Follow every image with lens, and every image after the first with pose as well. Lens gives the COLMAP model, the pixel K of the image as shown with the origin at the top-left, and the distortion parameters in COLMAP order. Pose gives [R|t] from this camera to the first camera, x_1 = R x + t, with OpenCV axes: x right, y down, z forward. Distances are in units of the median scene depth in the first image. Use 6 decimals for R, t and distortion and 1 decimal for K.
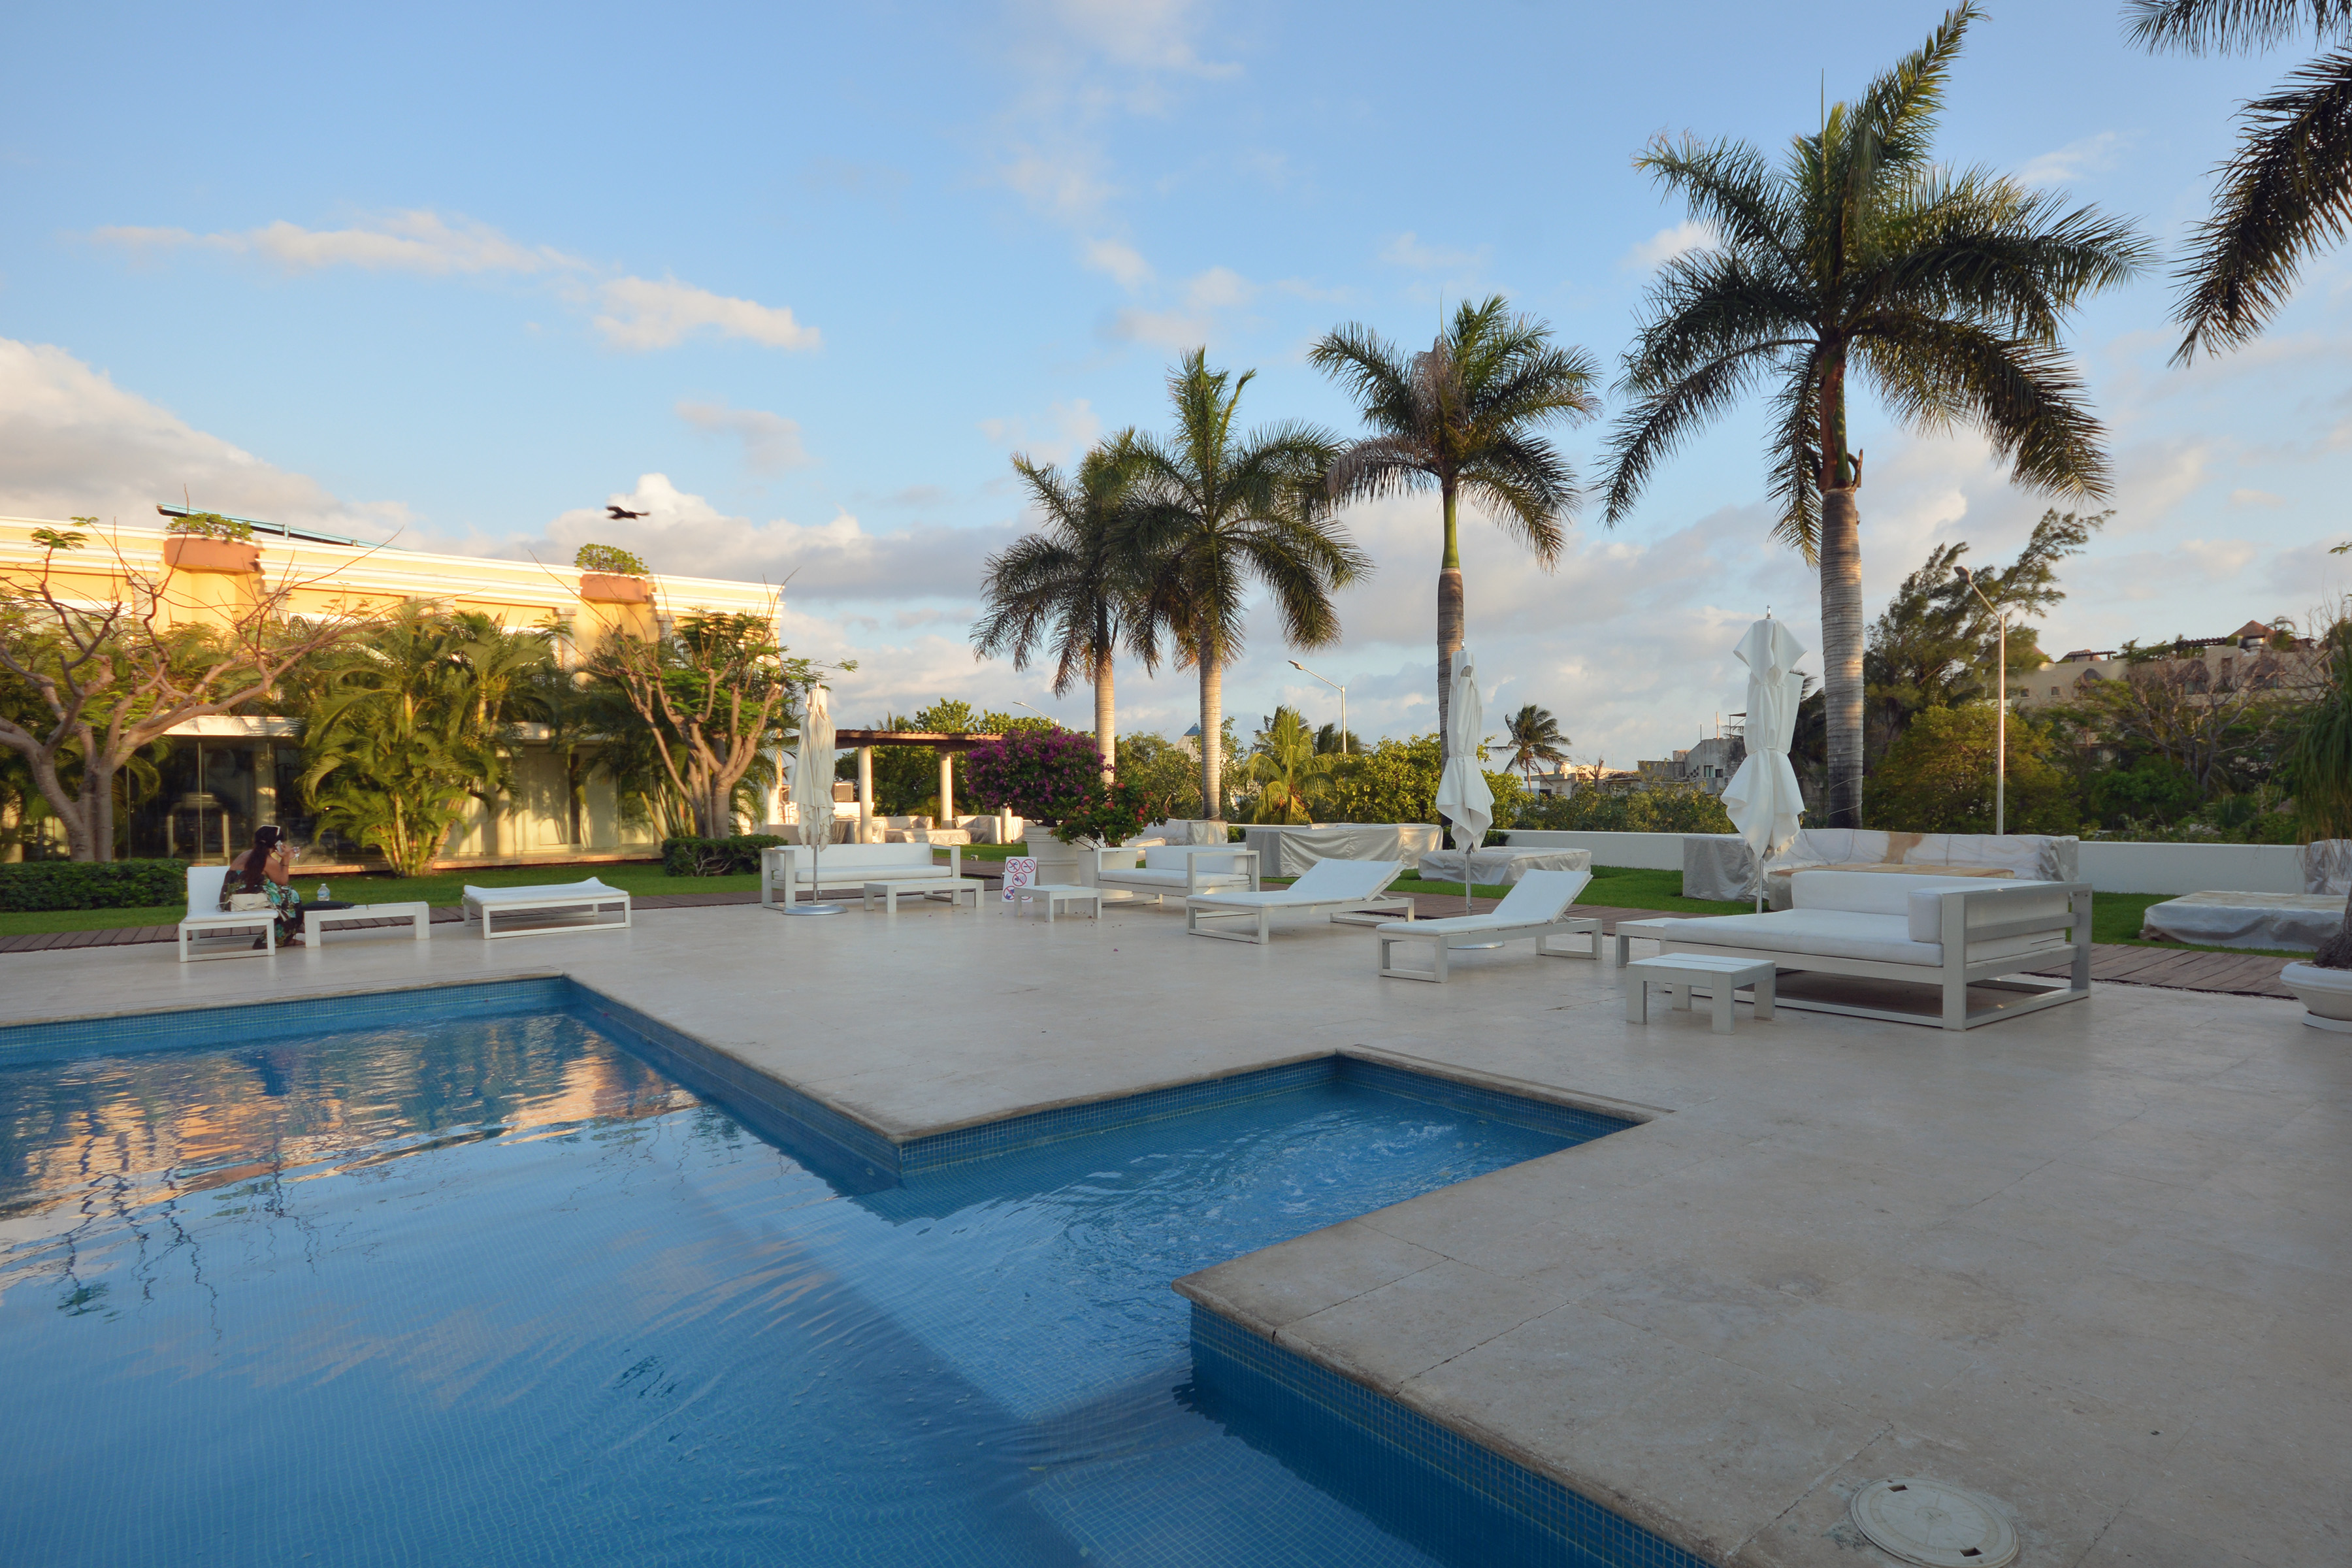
lens RADIAL K [[1256.6, 0, 1373.1], [0, 1256.6, 812.4], [0, 0, 1]] dist [0.001468, 0.000571]
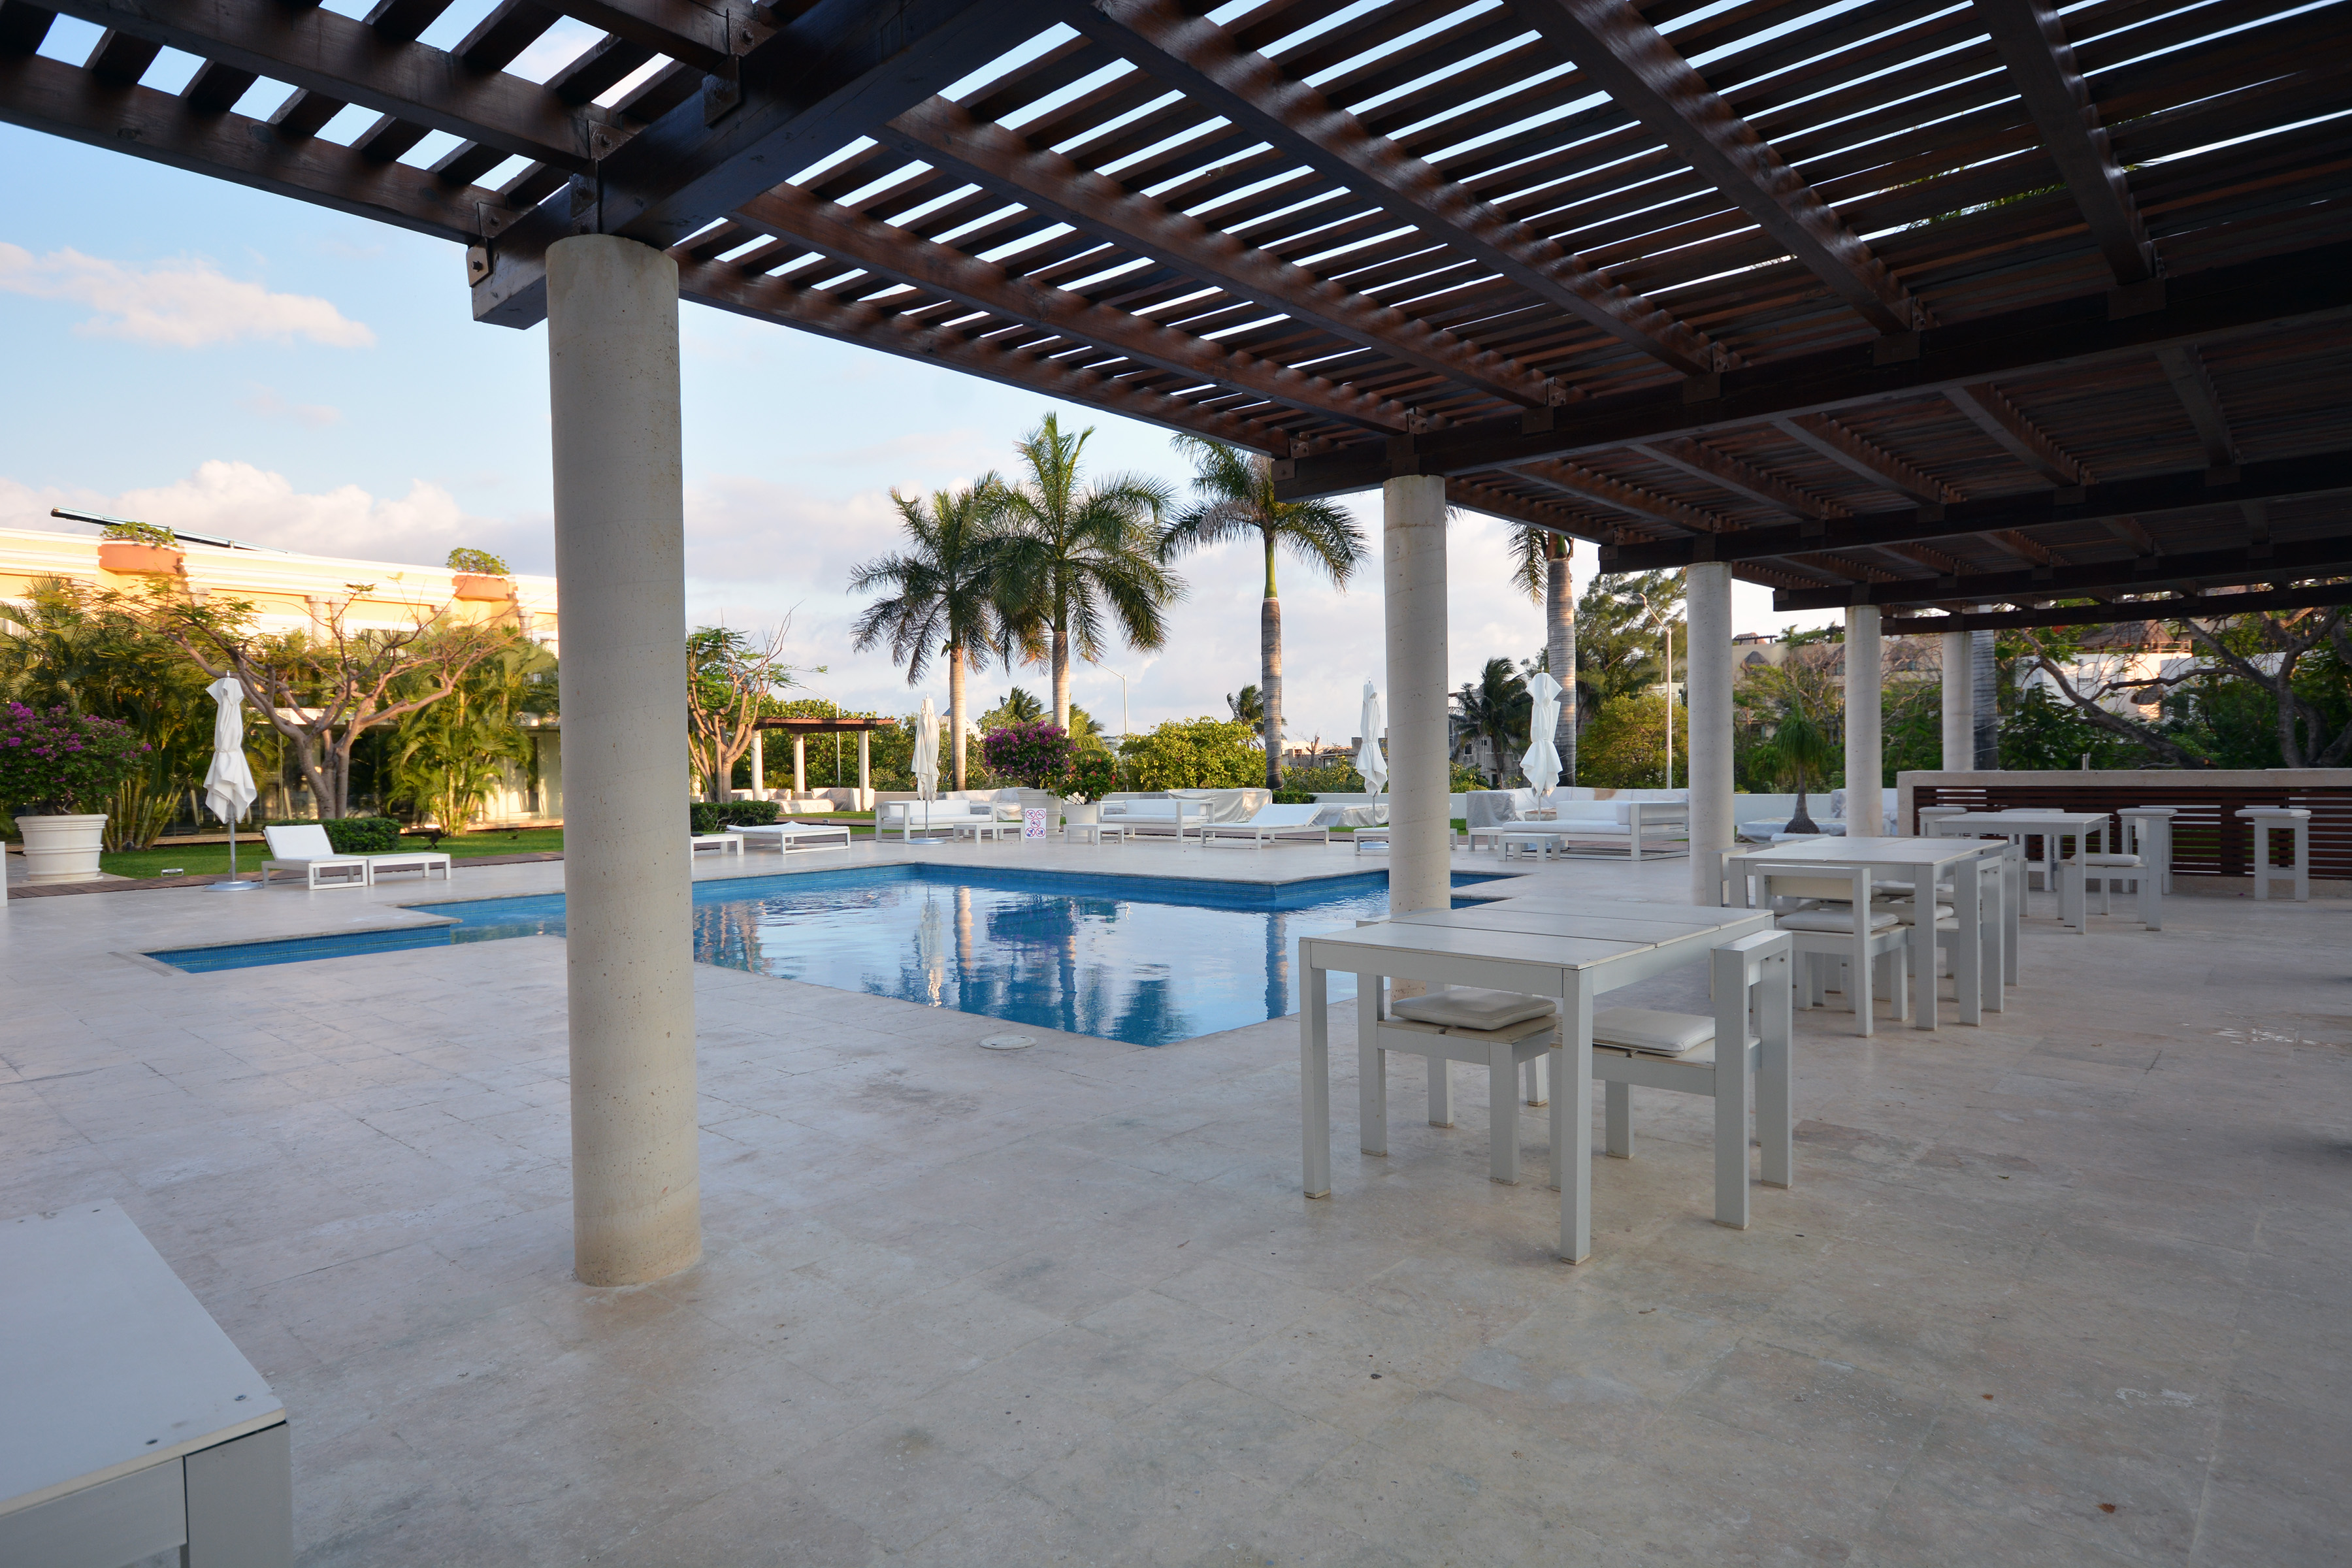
lens RADIAL K [[1299.7, 0, 1174.7], [0, 1299.7, 783.6], [0, 0, 1]] dist [0.016381, 0.001327]
pose [[0.995663, -0.006045, 0.092840, -0.142826], [0.006467, 0.999970, -0.004244, 0.007649], [-0.092811, 0.004826, 0.995672, -0.309005]]
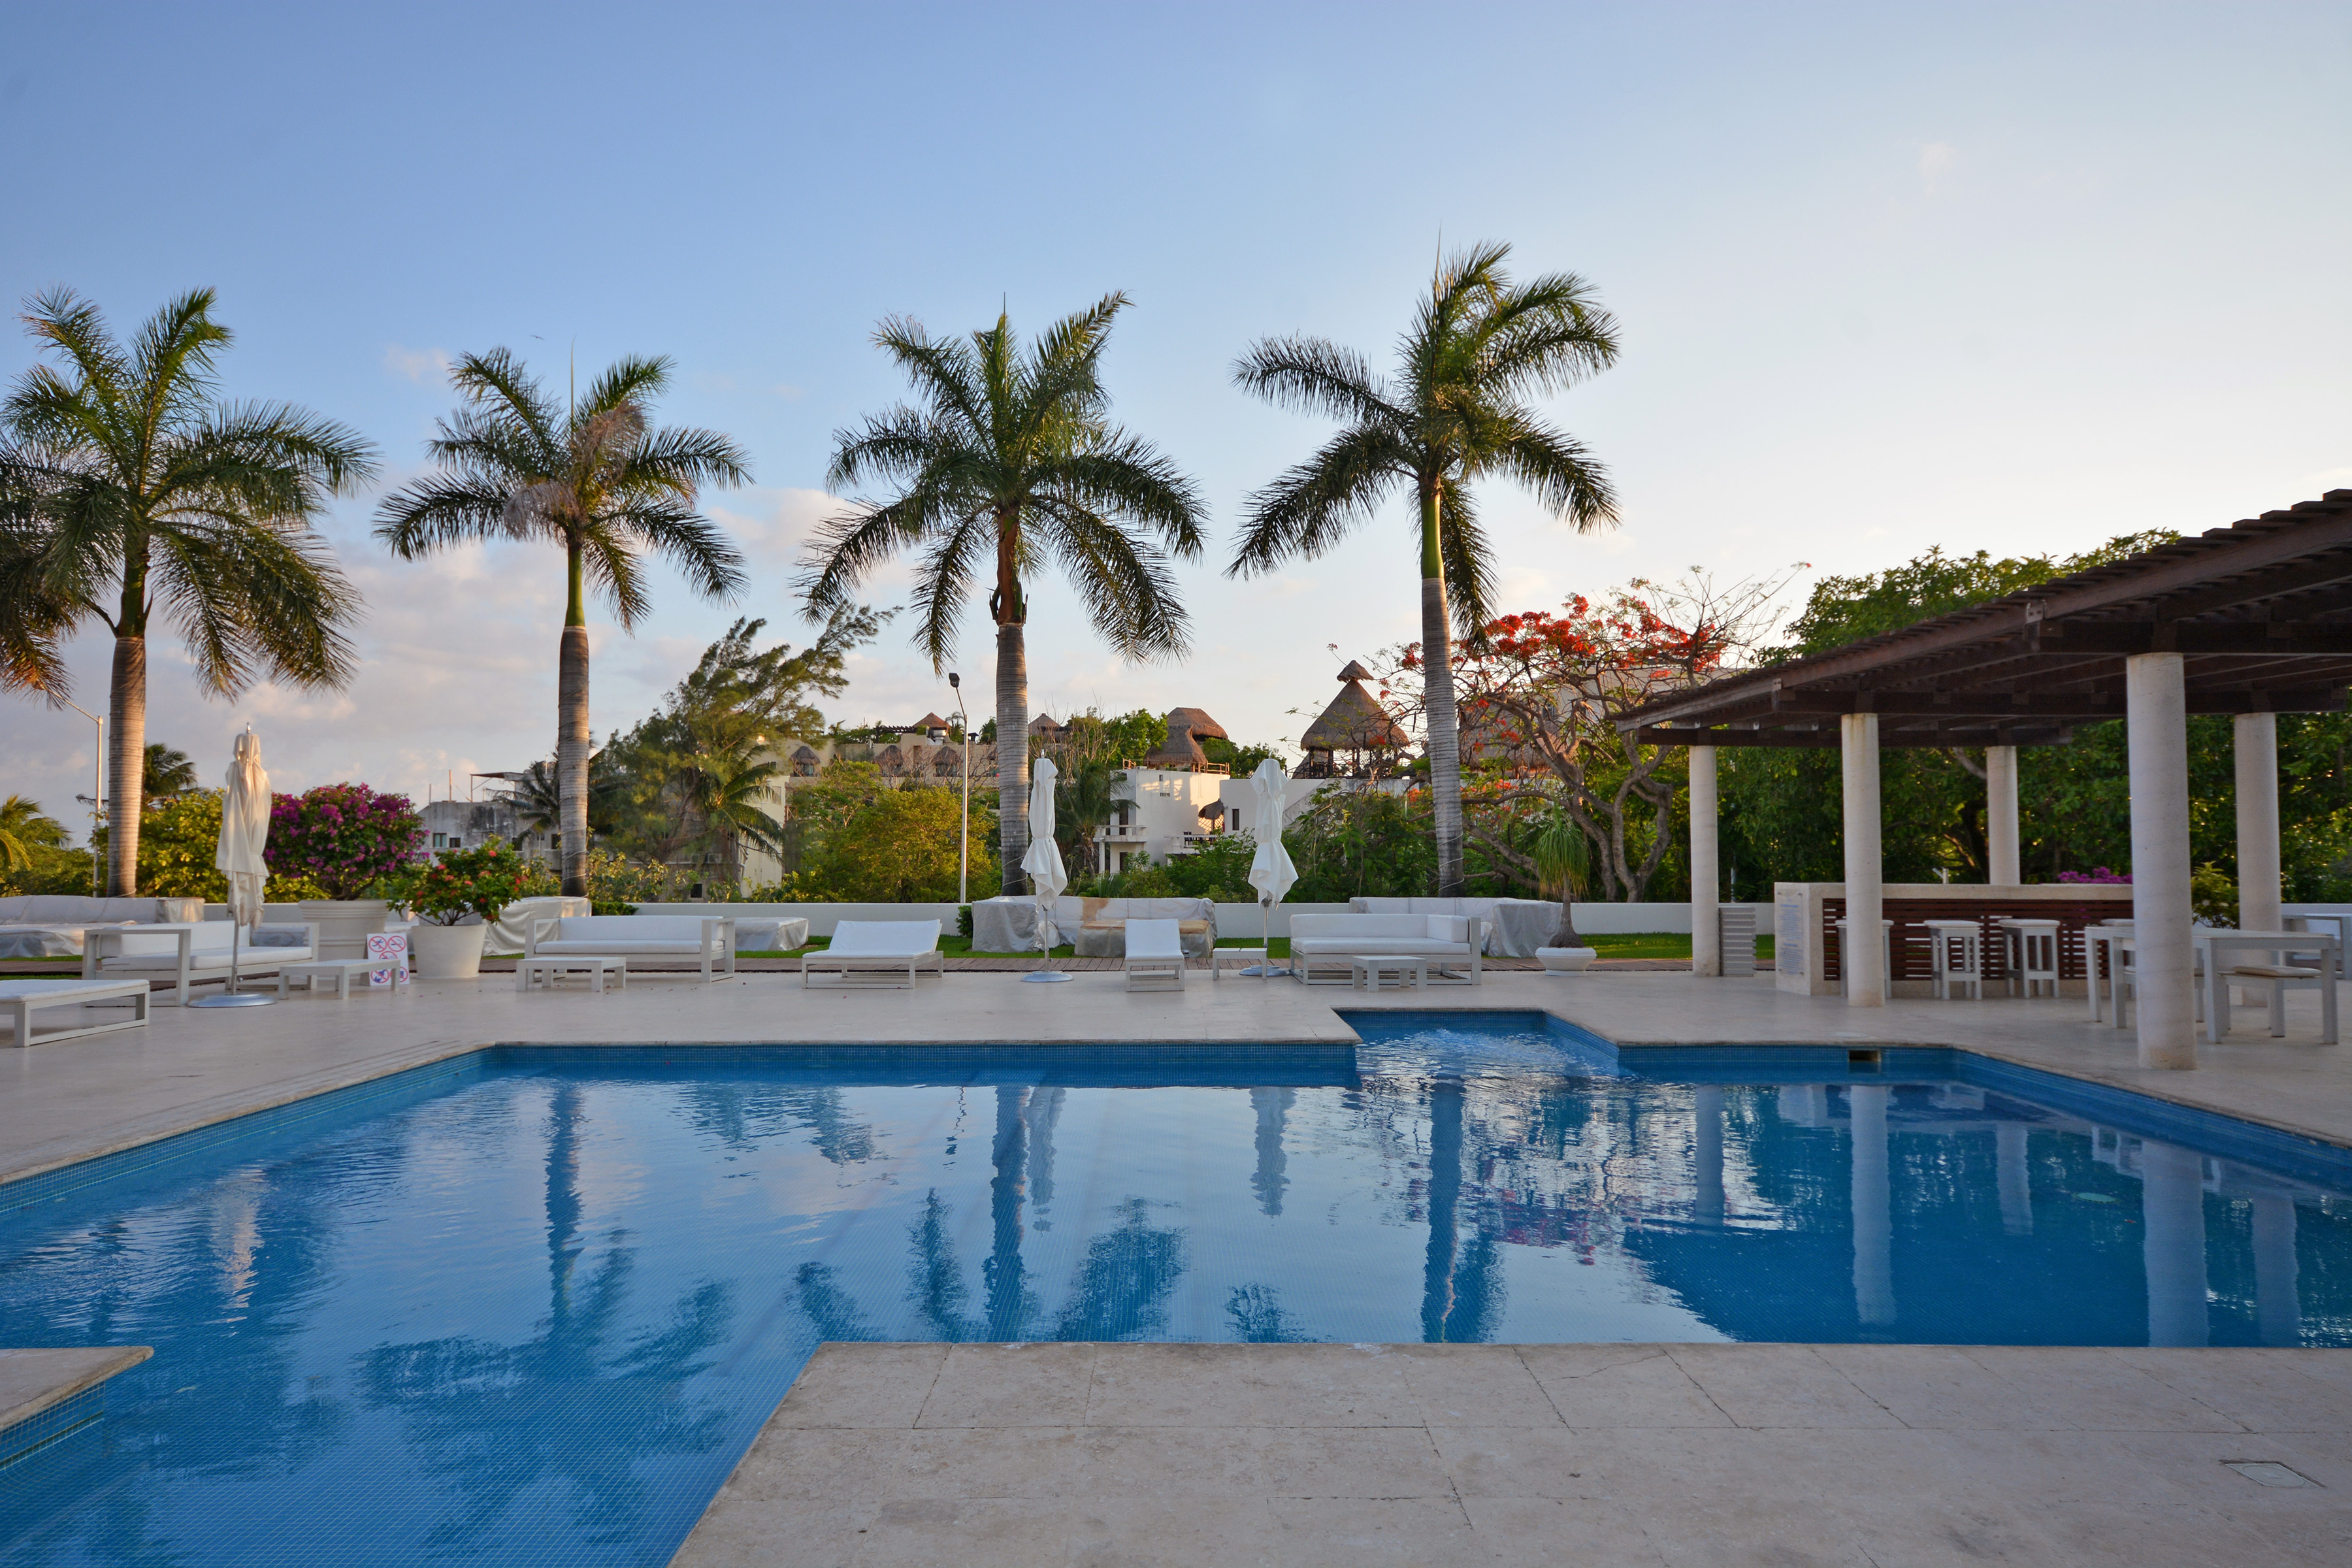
lens RADIAL K [[1473.6, 0, 1172.5], [0, 1473.6, 785.5], [0, 0, 1]] dist [0.005602, 0.000226]
pose [[0.676072, 0.049162, 0.735193, -0.372324], [0.003691, 0.997533, -0.070098, 0.003958], [-0.736826, 0.050105, 0.674223, -0.059051]]
